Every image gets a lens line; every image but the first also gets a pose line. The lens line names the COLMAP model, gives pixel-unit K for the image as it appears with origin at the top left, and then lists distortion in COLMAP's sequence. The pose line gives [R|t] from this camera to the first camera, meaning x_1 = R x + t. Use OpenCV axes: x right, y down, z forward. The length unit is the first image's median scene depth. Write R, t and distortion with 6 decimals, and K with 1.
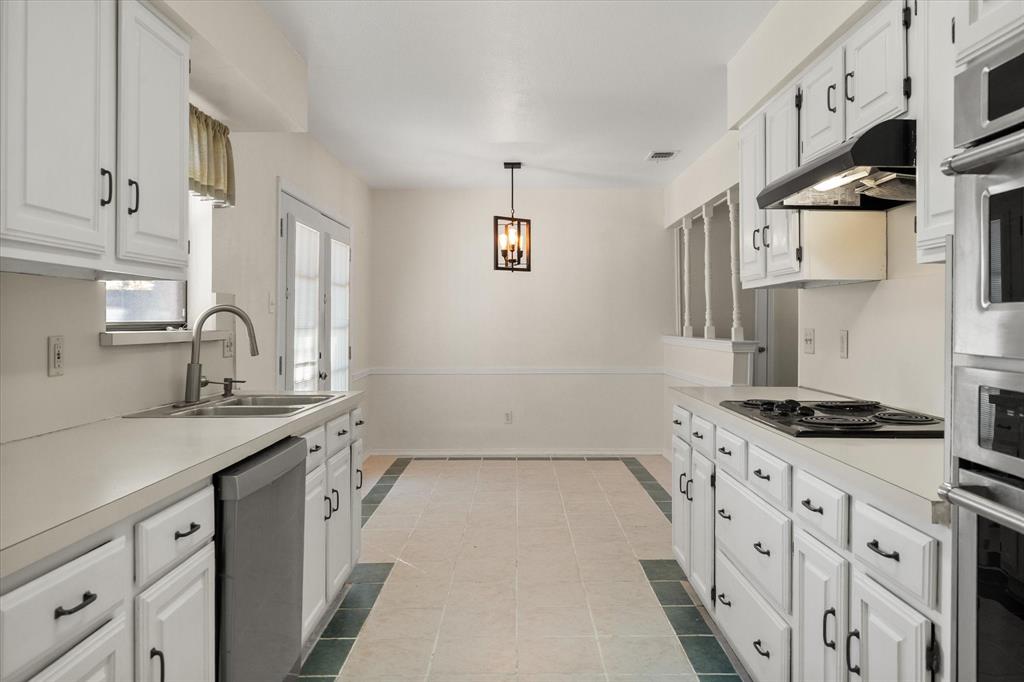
lens RADIAL K [[738.1, 0, 511.6], [0, 738.1, 317.6], [0, 0, 1]] dist [-0.000795, 0.001150]
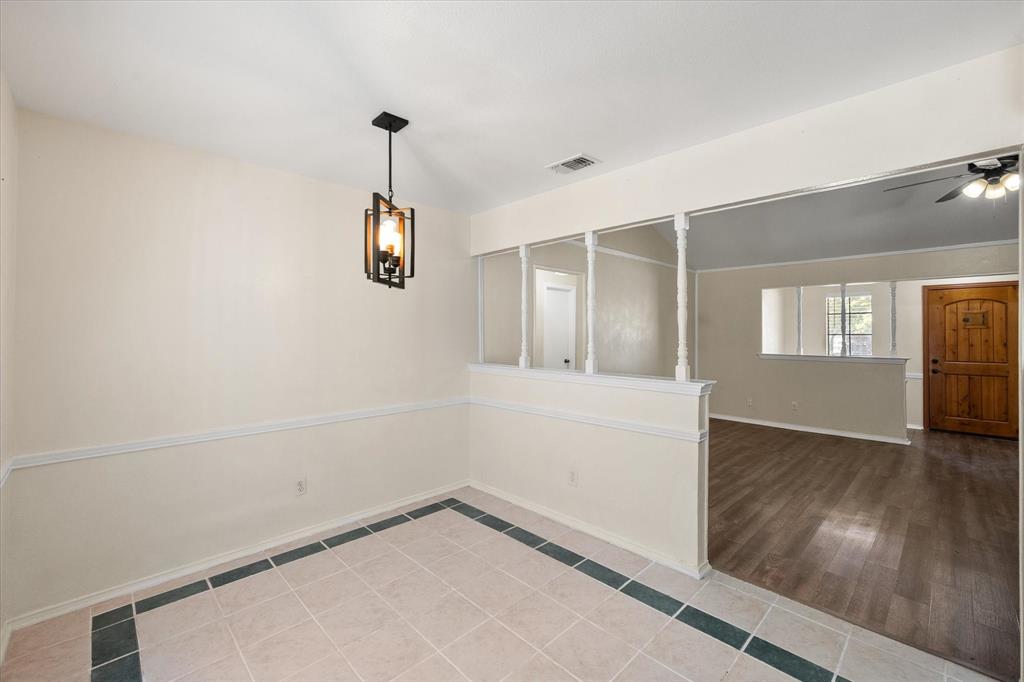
lens RADIAL K [[424.1, 0, 522.2], [0, 424.1, 328.7], [0, 0, 1]] dist [0.000645, 0.000405]
pose [[0.717473, 0.008757, 0.696531, -0.203608], [-0.000675, 0.999929, -0.011876, -0.025502], [-0.696586, 0.008050, 0.717428, 0.769746]]
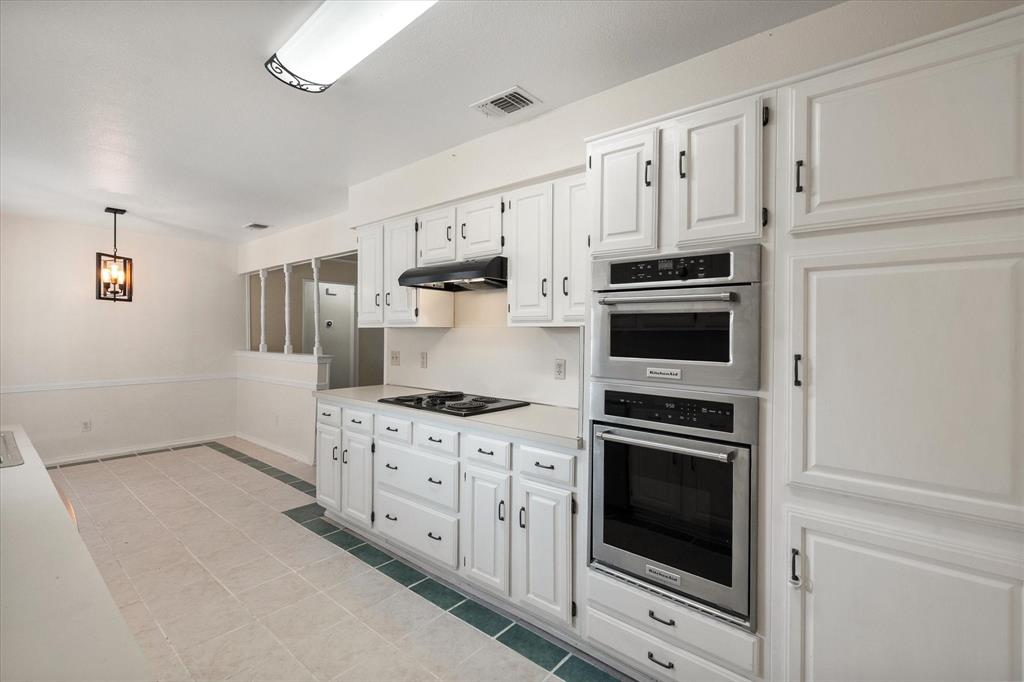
lens RADIAL K [[463.1, 0, 511.2], [0, 463.1, 330.9], [0, 0, 1]] dist [0.001110, 0.000100]
pose [[0.658391, 0.004864, 0.752661, -0.162397], [-0.006454, 0.999979, -0.000817, -0.022412], [-0.752649, -0.004320, 0.658408, 0.047788]]
